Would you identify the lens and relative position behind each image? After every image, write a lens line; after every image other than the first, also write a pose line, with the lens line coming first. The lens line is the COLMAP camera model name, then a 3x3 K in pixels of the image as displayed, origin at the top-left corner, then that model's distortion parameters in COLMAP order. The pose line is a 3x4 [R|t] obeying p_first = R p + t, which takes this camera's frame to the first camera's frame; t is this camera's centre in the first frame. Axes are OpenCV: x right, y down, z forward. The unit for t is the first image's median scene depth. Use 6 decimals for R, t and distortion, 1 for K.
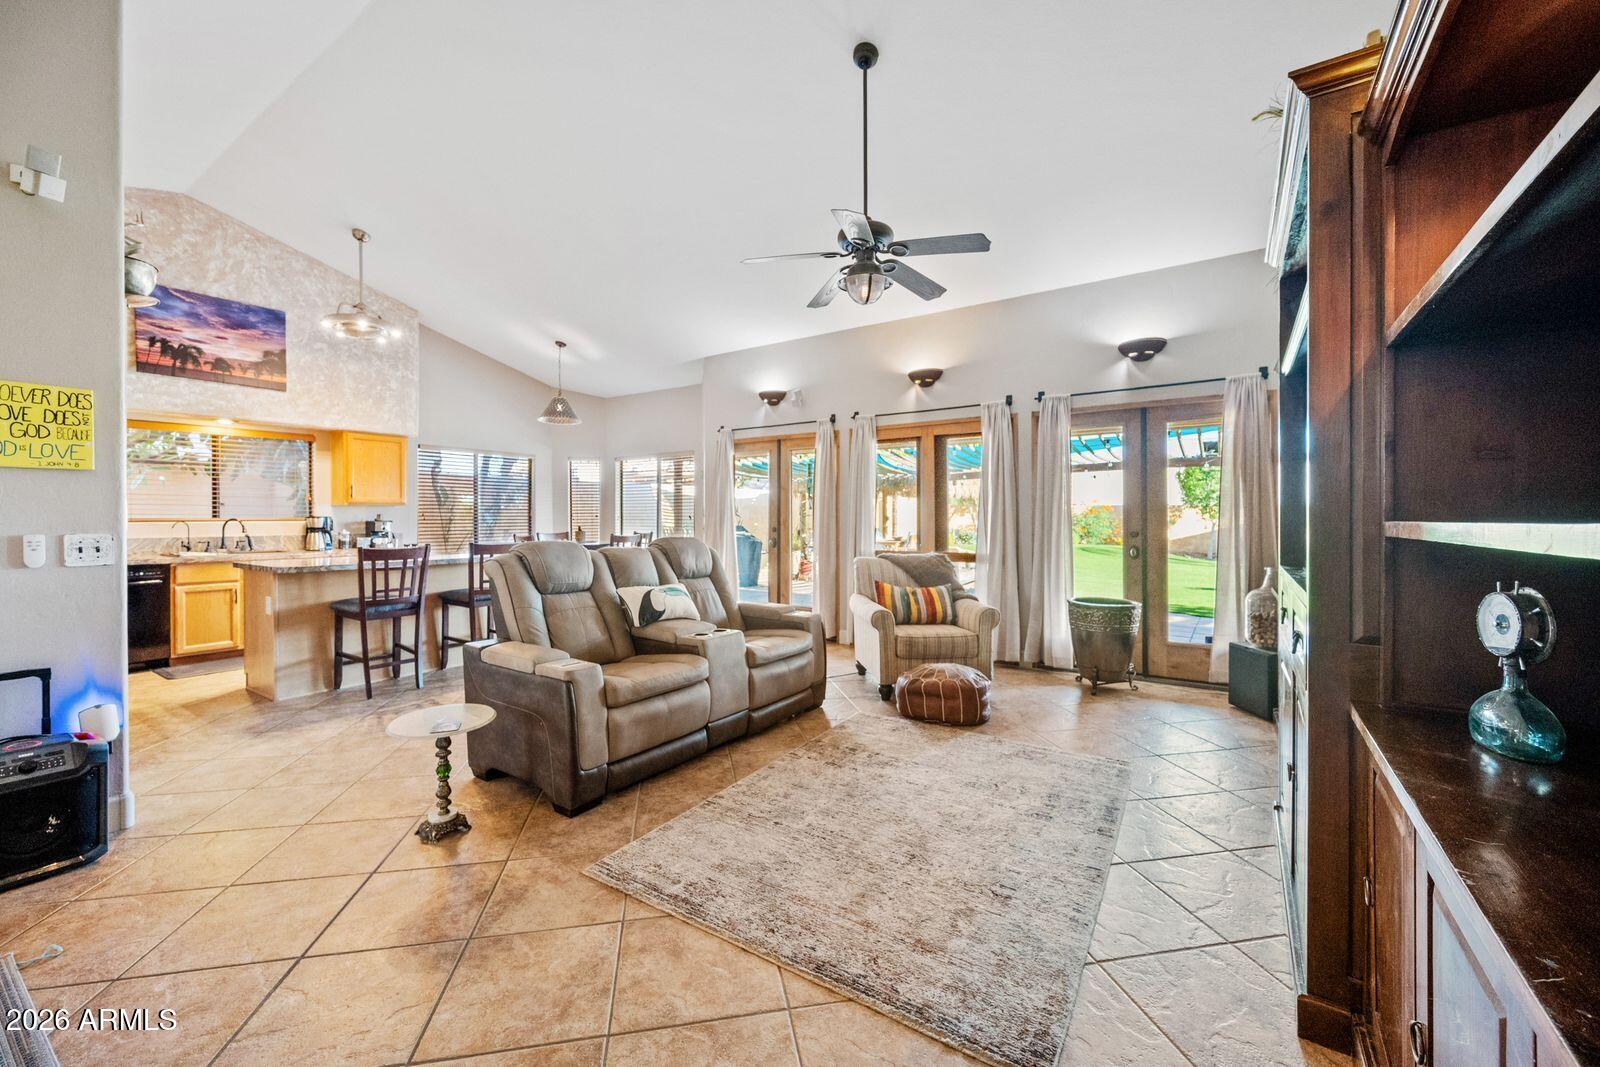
lens RADIAL K [[631.4, 0, 799.5], [0, 631.4, 523.0], [0, 0, 1]] dist [-0.002577, 0.000833]
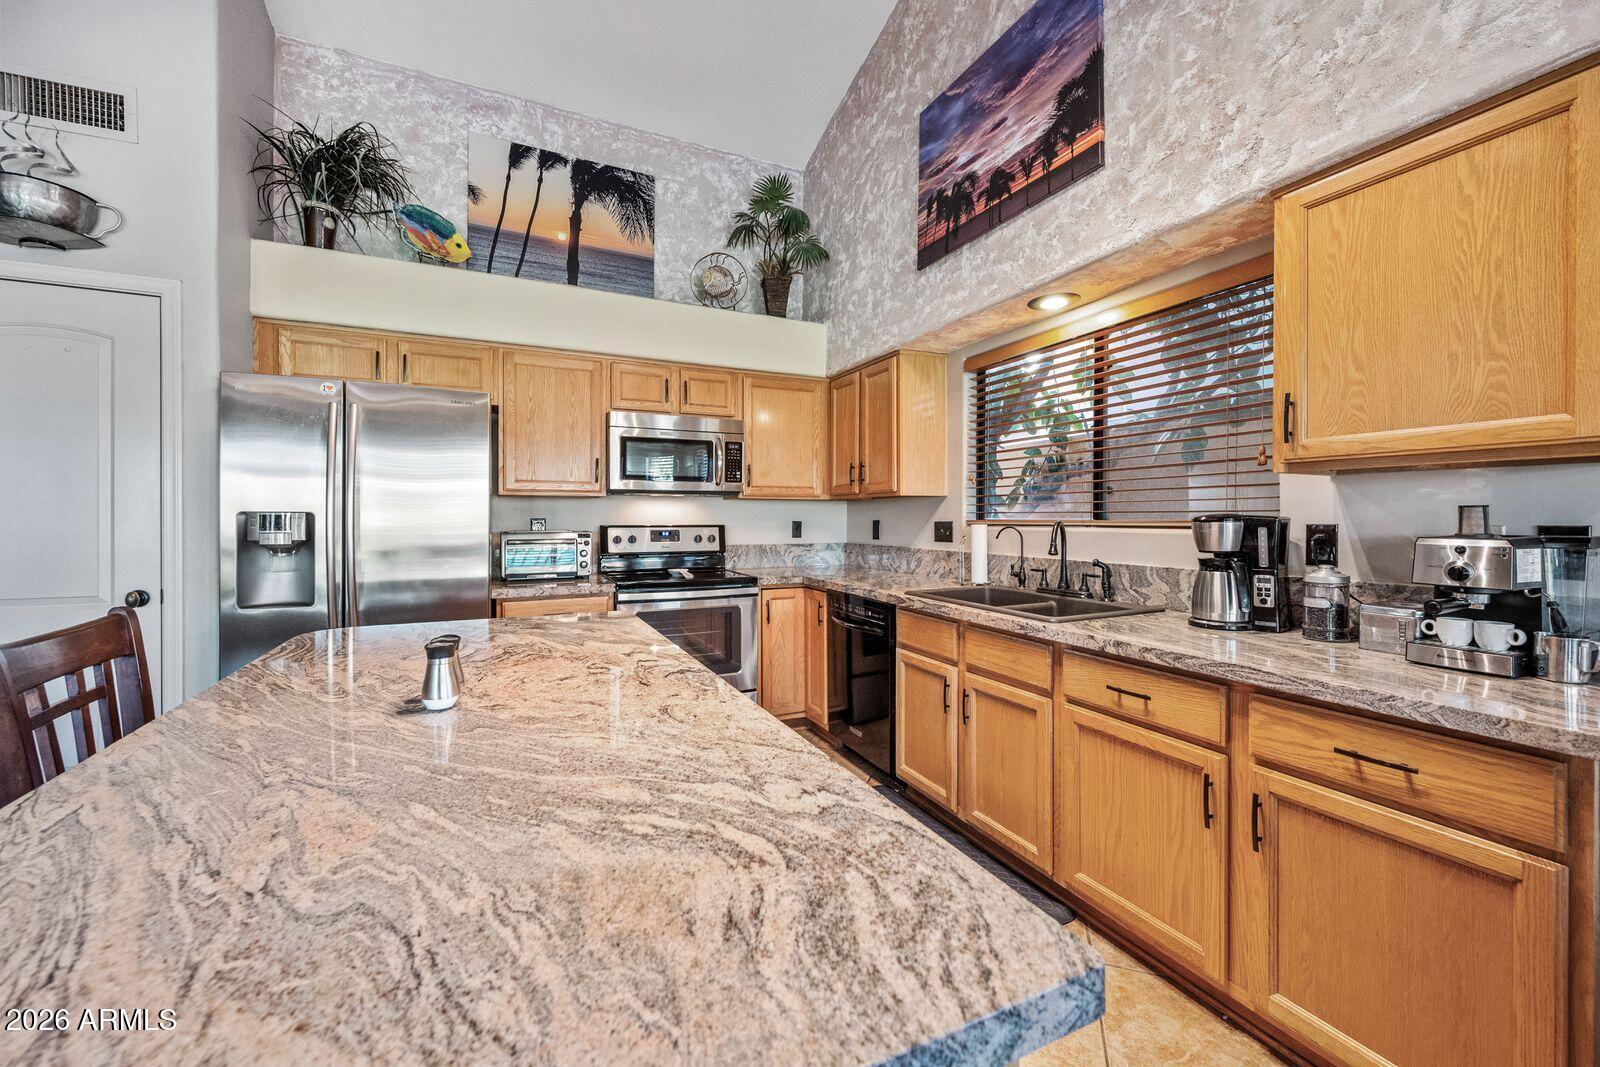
lens RADIAL K [[631.4, 0, 802.7], [0, 631.4, 523.5], [0, 0, 1]] dist [-0.002577, 0.000833]
pose [[-0.505833, 0.006797, -0.862605, -0.465645], [-0.008742, 0.999877, 0.013005, -0.010895], [0.862587, 0.014119, -0.505711, 1.148074]]
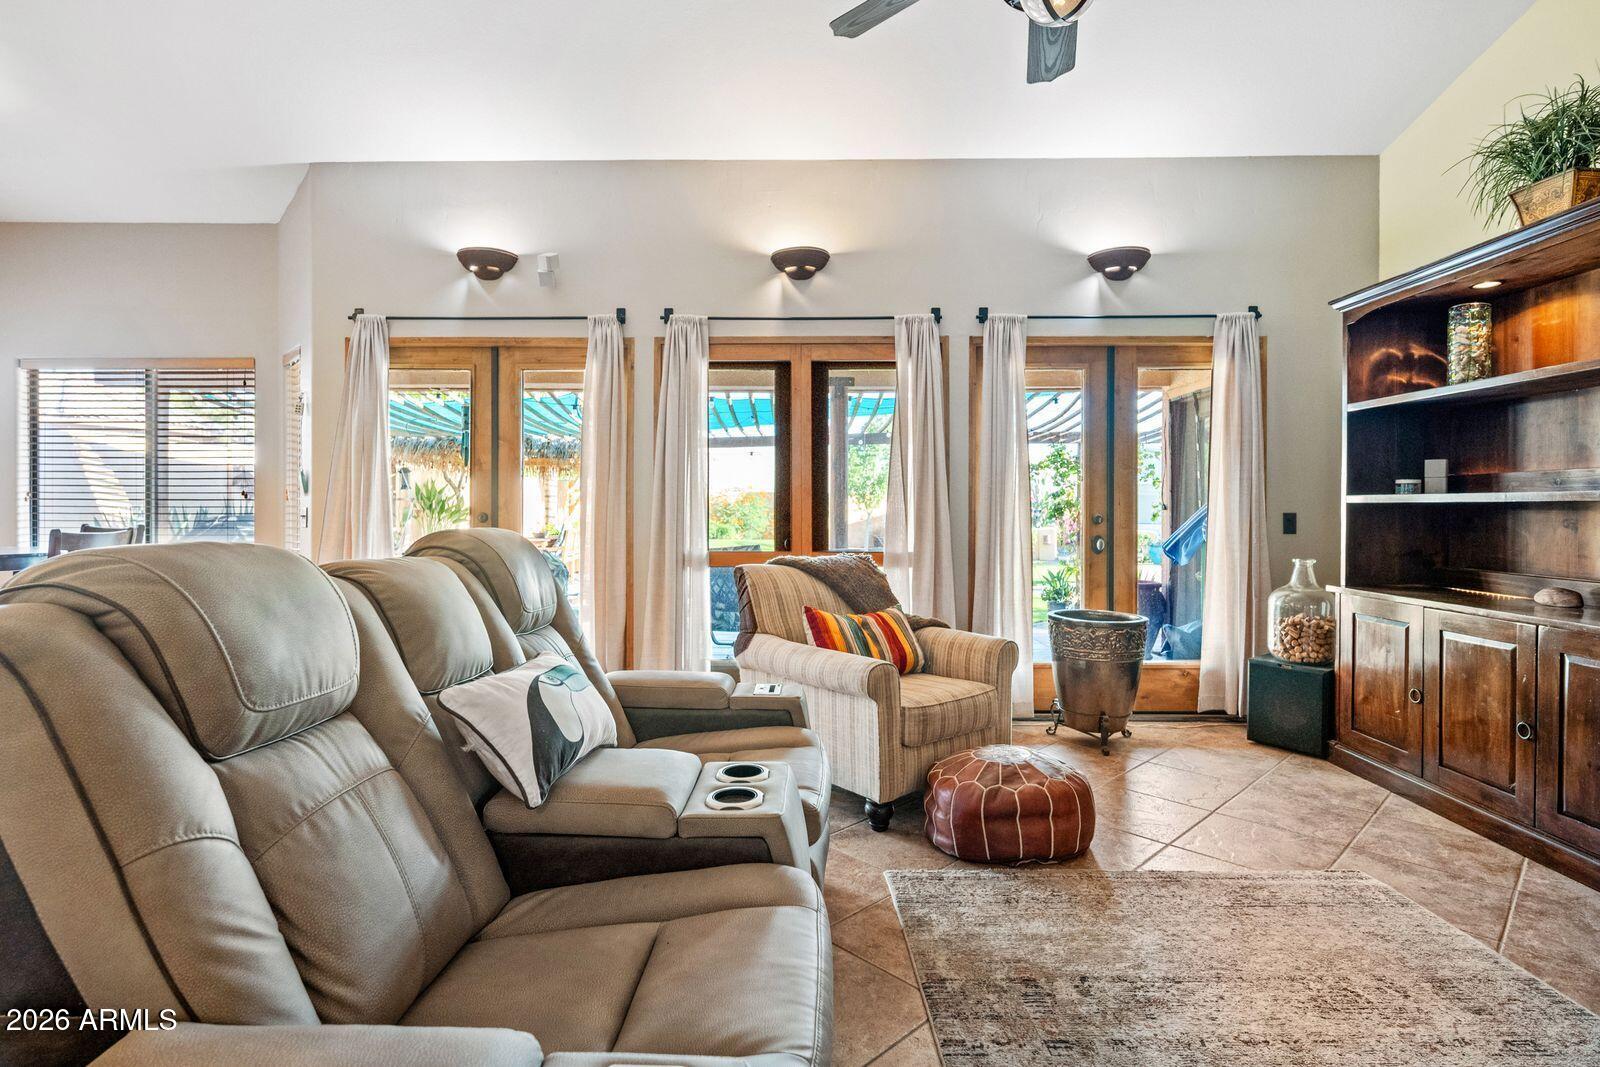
lens RADIAL K [[804.5, 0, 799.3], [0, 804.5, 516.8], [0, 0, 1]] dist [0.000024, -0.000528]
pose [[0.836440, -0.001939, 0.548056, -0.230389], [0.001306, 0.999998, 0.001544, 0.010886], [-0.548058, -0.000576, 0.836440, 0.367373]]
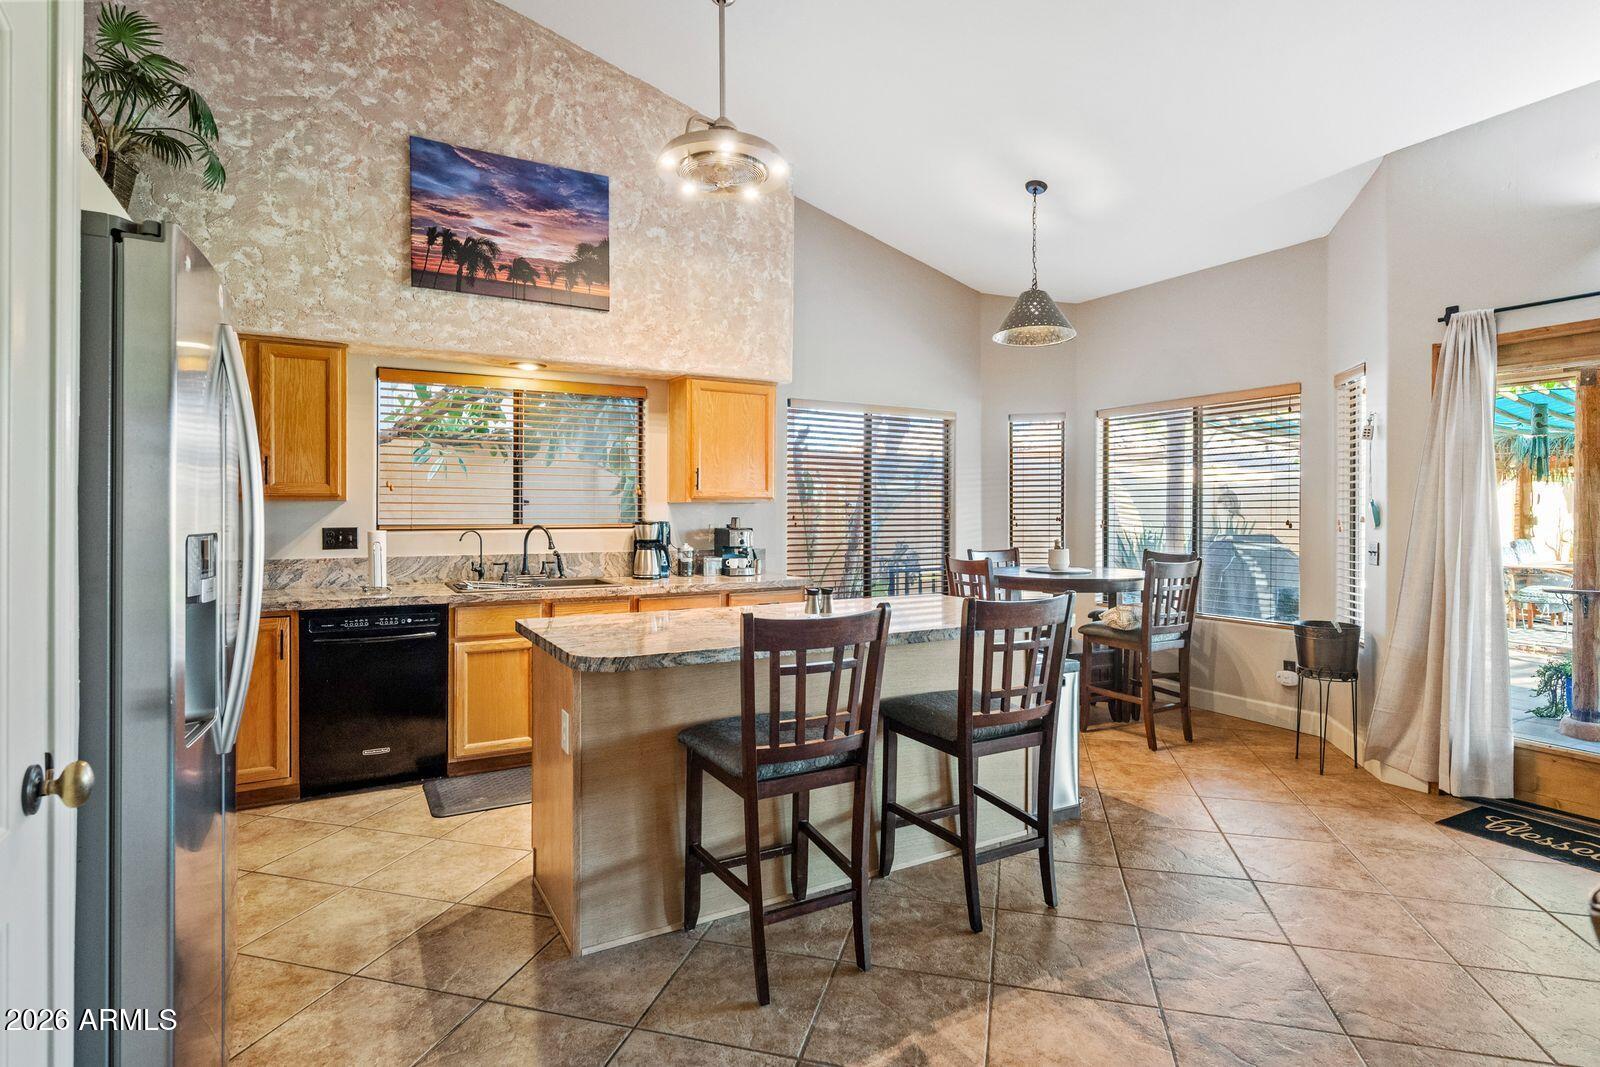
lens RADIAL K [[804.5, 0, 810.1], [0, 804.5, 512.7], [0, 0, 1]] dist [0.000024, -0.000528]
pose [[0.901623, 0.002115, -0.432517, -0.349756], [-0.005566, 0.999962, -0.006714, -0.017118], [0.432487, 0.008461, 0.901601, 0.444835]]
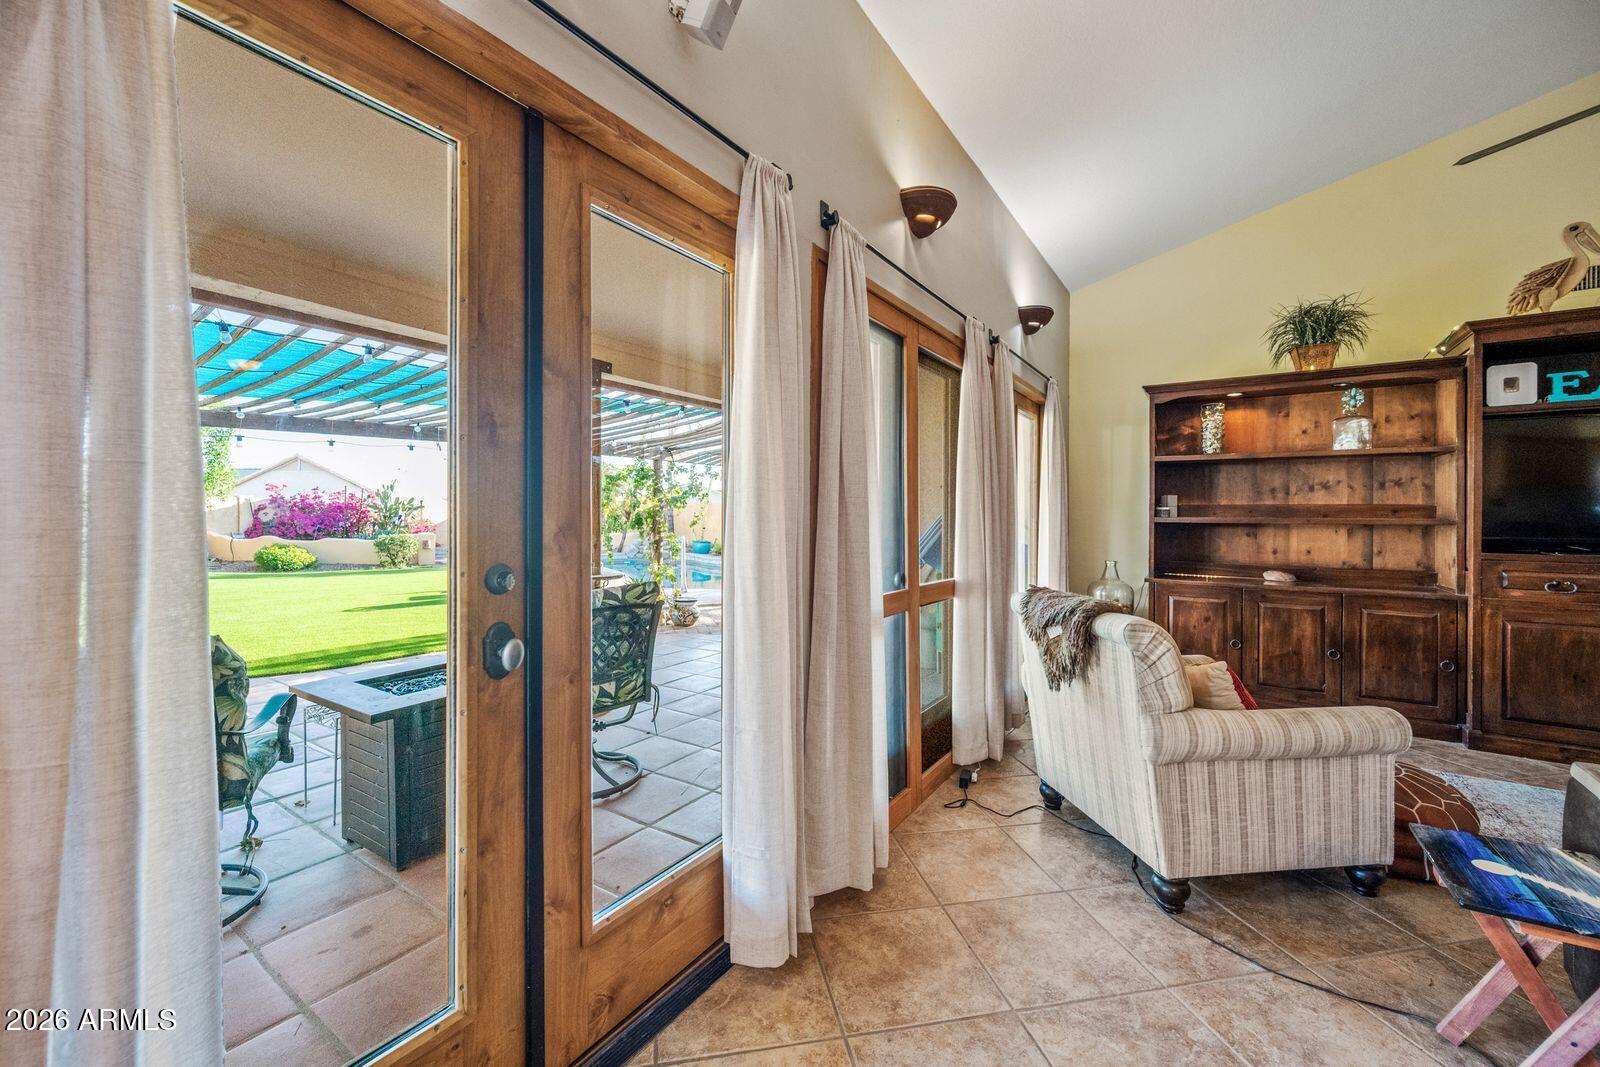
lens RADIAL K [[631.4, 0, 796.3], [0, 631.4, 513.9], [0, 0, 1]] dist [-0.002577, 0.000833]
pose [[0.007626, 0.002117, 0.999969, -0.274821], [0.004128, 0.999989, -0.002149, -0.009790], [-0.999962, 0.004145, 0.007617, 1.122584]]
